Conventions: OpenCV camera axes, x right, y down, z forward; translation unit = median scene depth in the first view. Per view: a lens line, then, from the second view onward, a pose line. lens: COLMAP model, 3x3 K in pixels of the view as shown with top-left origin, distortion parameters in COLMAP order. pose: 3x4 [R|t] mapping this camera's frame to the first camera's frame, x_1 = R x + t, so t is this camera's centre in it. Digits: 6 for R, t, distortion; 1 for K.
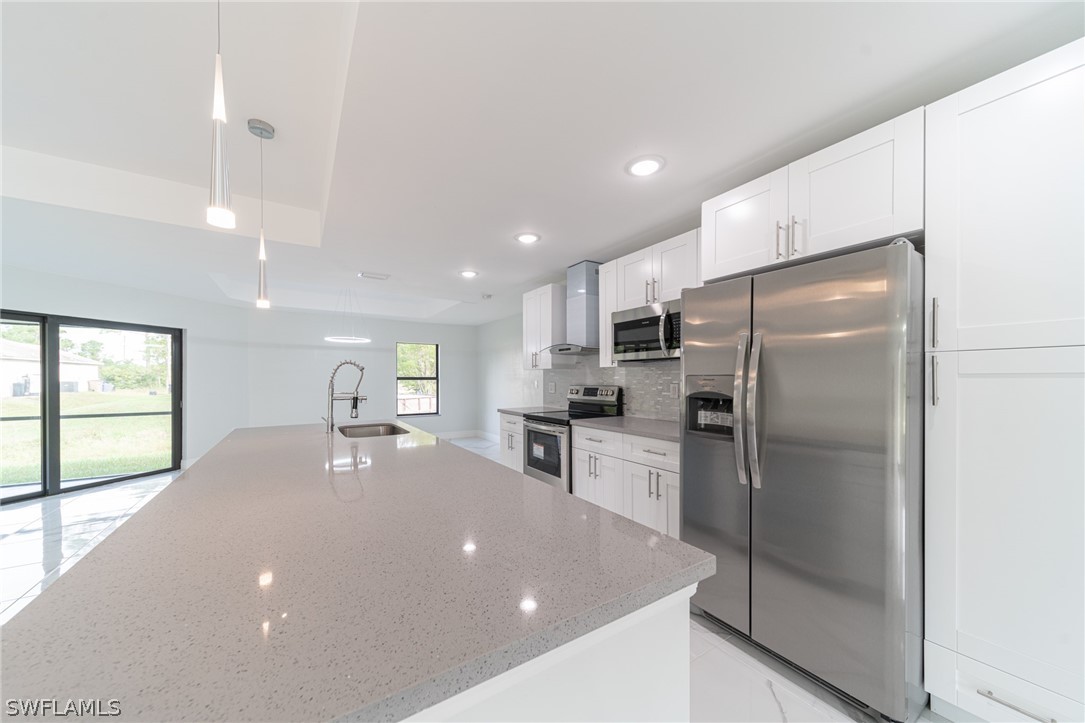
lens RADIAL K [[382.6, 0, 541.5], [0, 382.6, 369.0], [0, 0, 1]] dist [0.009155, 0.000091]
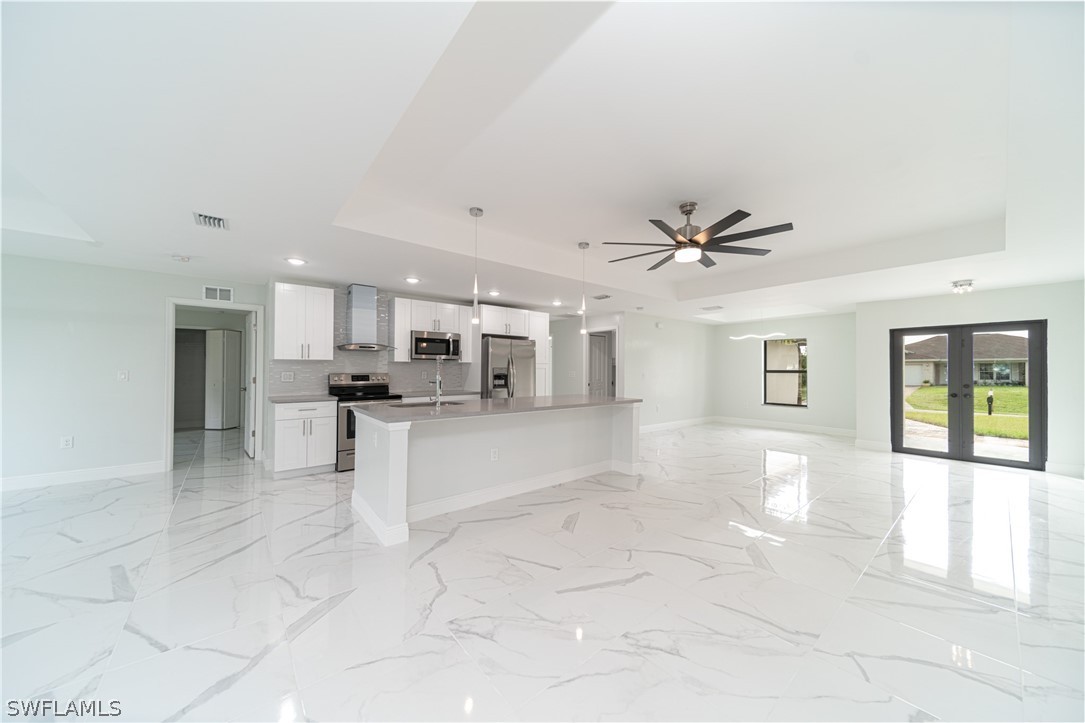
lens RADIAL K [[382.6, 0, 541.5], [0, 382.6, 369.0], [0, 0, 1]] dist [0.009155, 0.000091]
pose [[-0.125008, 0.000593, 0.992156, -1.243446], [-0.026826, 0.999632, -0.003977, 0.013202], [-0.991793, -0.027113, -0.124946, 0.490356]]
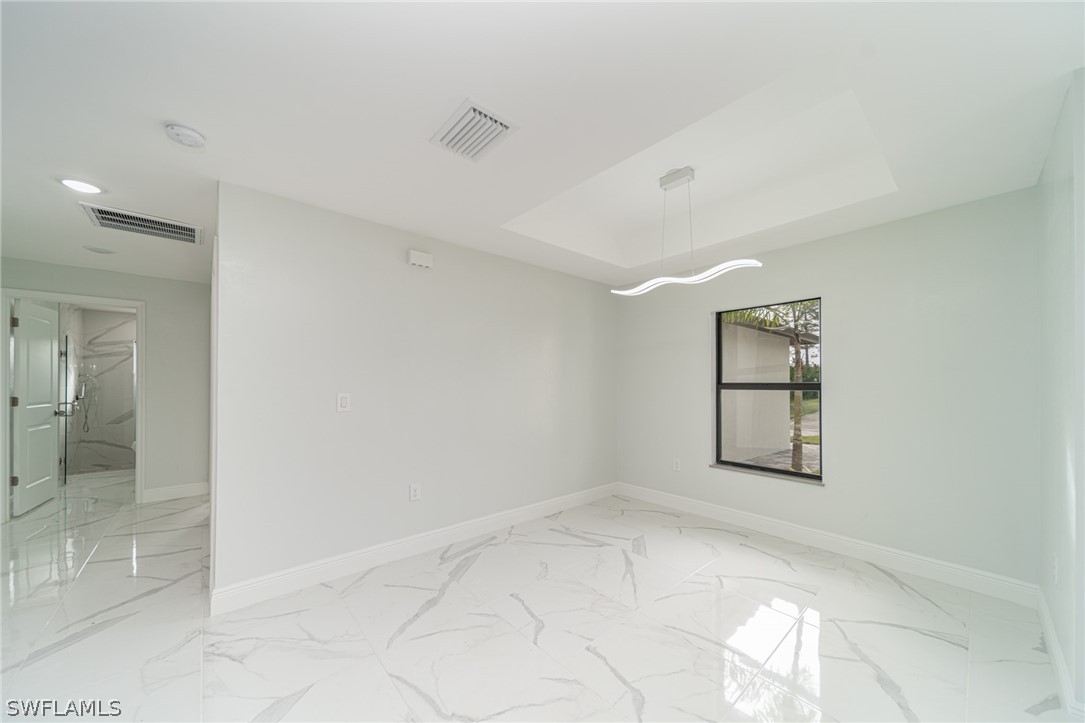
lens RADIAL K [[382.6, 0, 541.5], [0, 382.6, 369.0], [0, 0, 1]] dist [0.009155, 0.000091]
pose [[-0.144851, 0.030536, 0.988982, -0.108035], [-0.026323, 0.999051, -0.034702, -0.012734], [-0.989103, -0.031059, -0.143910, -0.478482]]
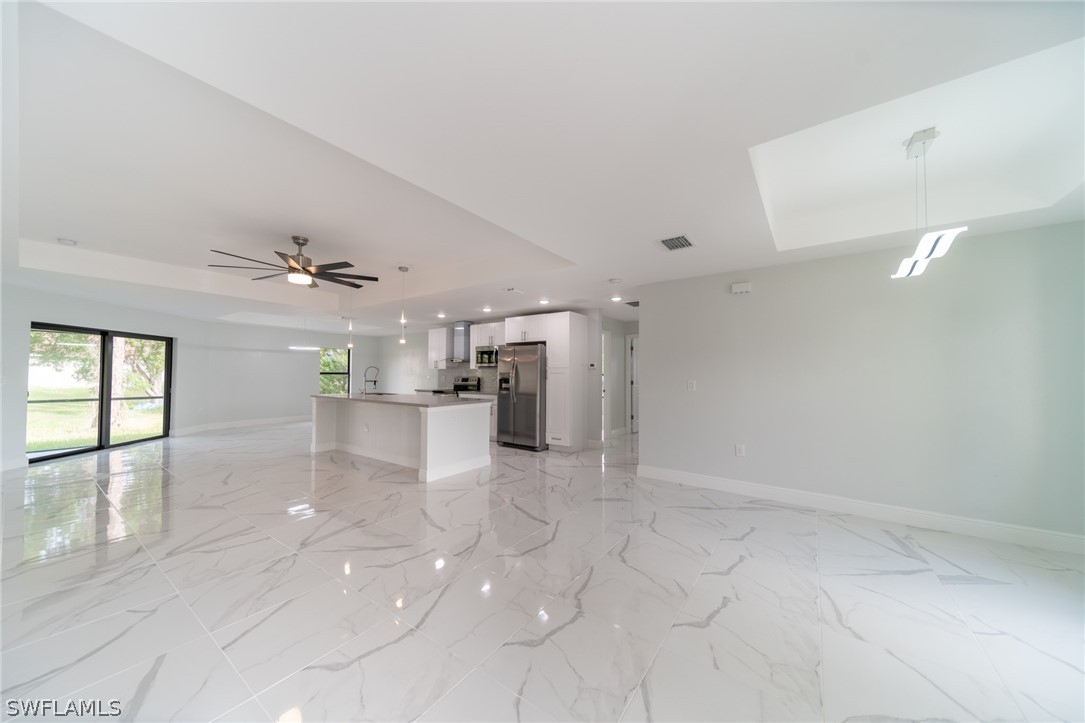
lens RADIAL K [[382.6, 0, 541.5], [0, 382.6, 369.0], [0, 0, 1]] dist [0.009155, 0.000091]
pose [[0.935208, 0.009469, 0.353973, -0.220915], [-0.013148, 0.999882, 0.007989, -0.023551], [-0.353855, -0.012126, 0.935222, -1.104079]]
